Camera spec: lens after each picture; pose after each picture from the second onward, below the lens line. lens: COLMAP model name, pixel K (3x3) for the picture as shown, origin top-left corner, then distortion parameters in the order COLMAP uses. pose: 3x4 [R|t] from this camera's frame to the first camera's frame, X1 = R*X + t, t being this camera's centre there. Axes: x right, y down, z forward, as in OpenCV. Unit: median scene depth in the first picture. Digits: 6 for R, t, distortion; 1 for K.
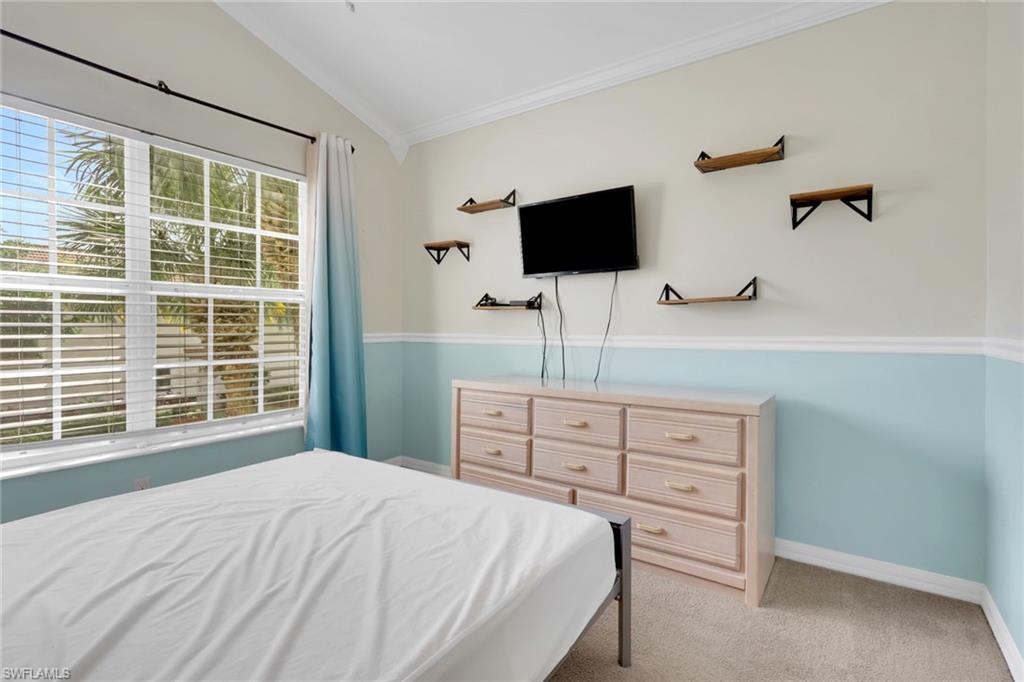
lens RADIAL K [[484.5, 0, 513.4], [0, 484.5, 328.8], [0, 0, 1]] dist [0.001805, 0.000497]
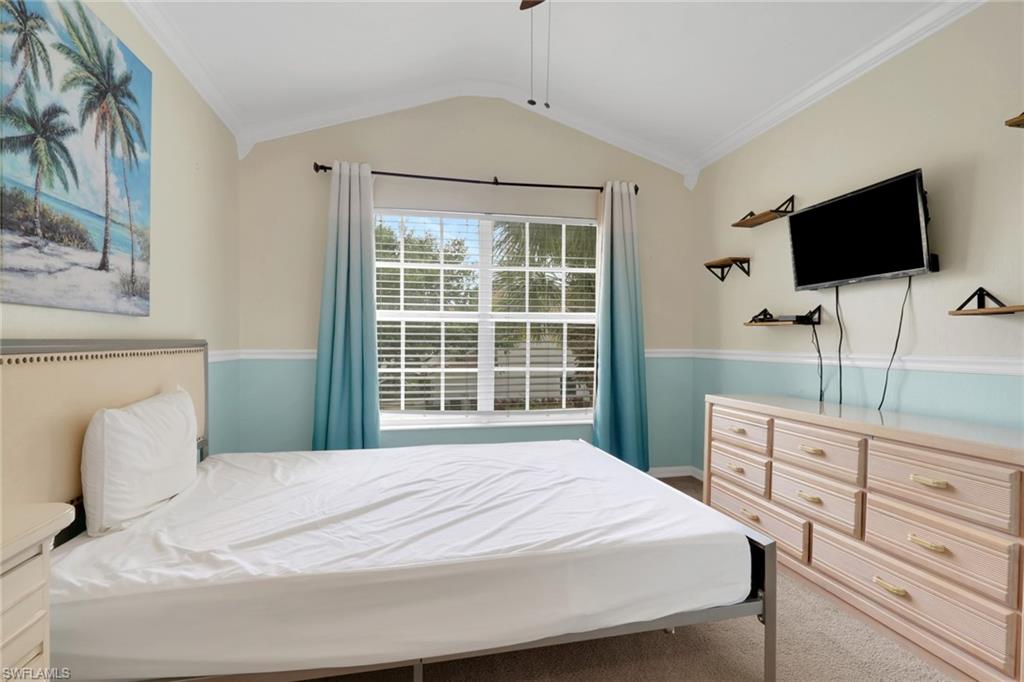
lens RADIAL K [[495.8, 0, 541.7], [0, 495.8, 344.2], [0, 0, 1]] dist [0.001635, 0.000563]
pose [[0.746668, 0.004254, -0.665183, 0.321584], [-0.005262, 0.999986, 0.000489, -0.001168], [0.665176, 0.003135, 0.746680, -0.029844]]
